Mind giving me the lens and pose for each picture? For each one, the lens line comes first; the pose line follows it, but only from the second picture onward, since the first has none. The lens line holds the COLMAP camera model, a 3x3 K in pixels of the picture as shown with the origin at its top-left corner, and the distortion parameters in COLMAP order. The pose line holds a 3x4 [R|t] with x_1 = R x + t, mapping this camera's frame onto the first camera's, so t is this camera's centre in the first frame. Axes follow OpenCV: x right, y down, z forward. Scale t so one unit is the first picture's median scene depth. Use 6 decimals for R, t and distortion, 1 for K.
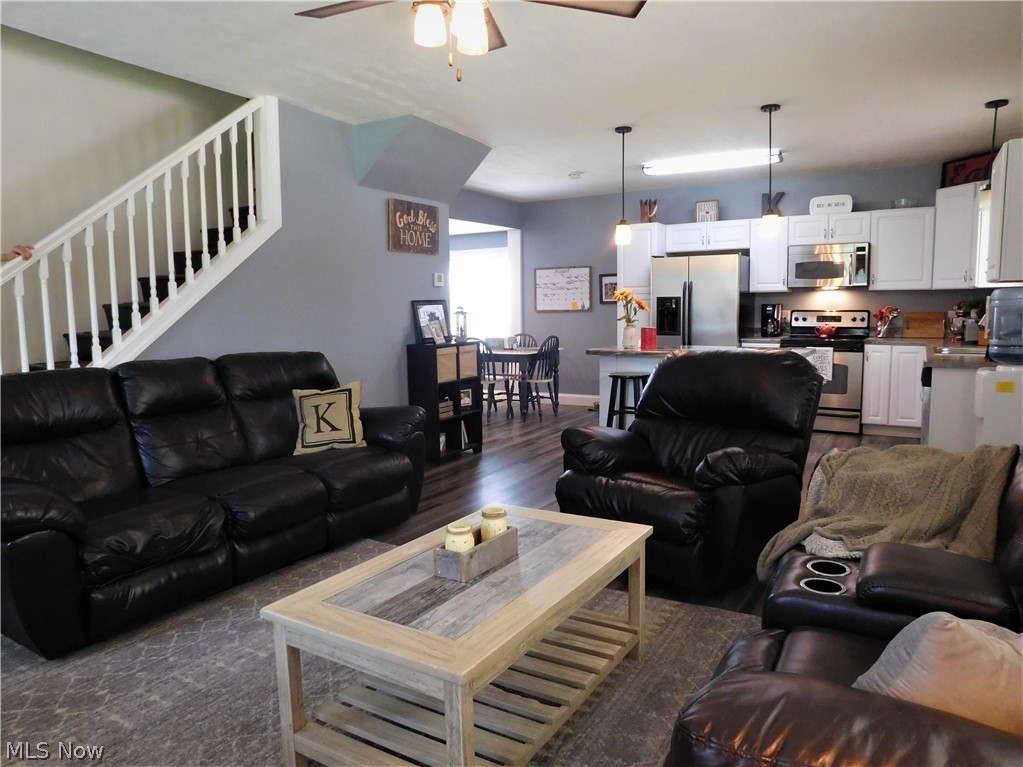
lens RADIAL K [[687.9, 0, 512.4], [0, 687.9, 383.0], [0, 0, 1]] dist [-0.004558, -0.000662]
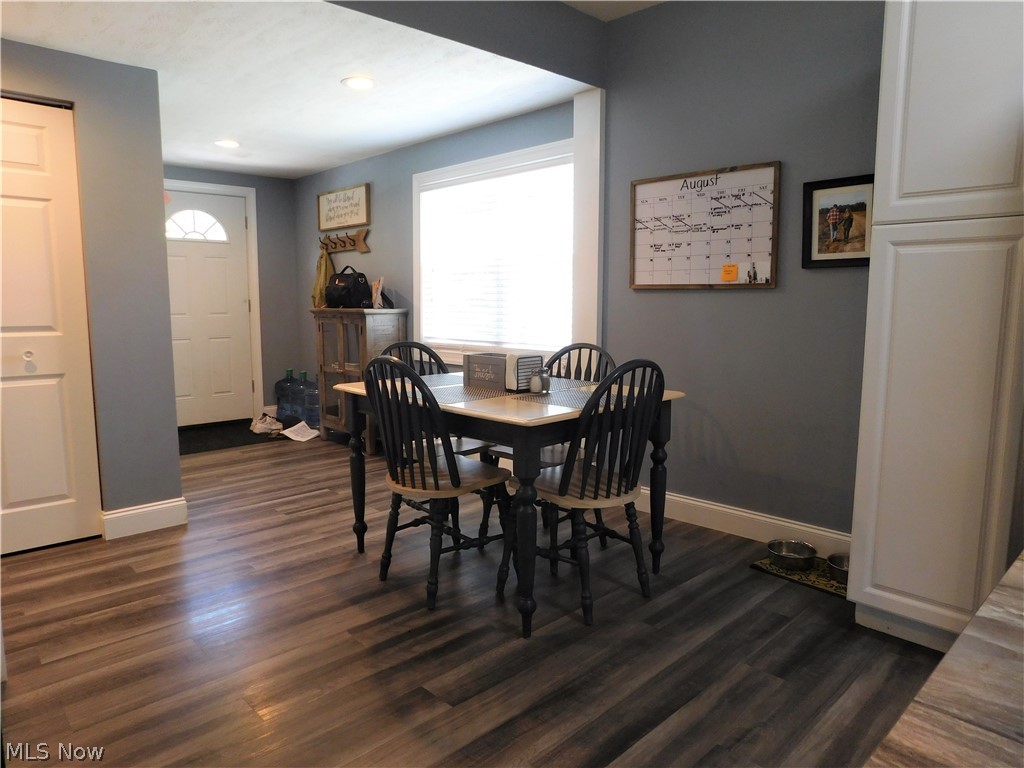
lens RADIAL K [[688.6, 0, 510.0], [0, 688.6, 380.7], [0, 0, 1]] dist [-0.004558, -0.000662]
pose [[0.967807, 0.043613, -0.247888, 0.069795], [-0.037348, 0.998854, 0.029921, -0.059701], [0.248909, -0.019700, 0.968327, 0.598911]]
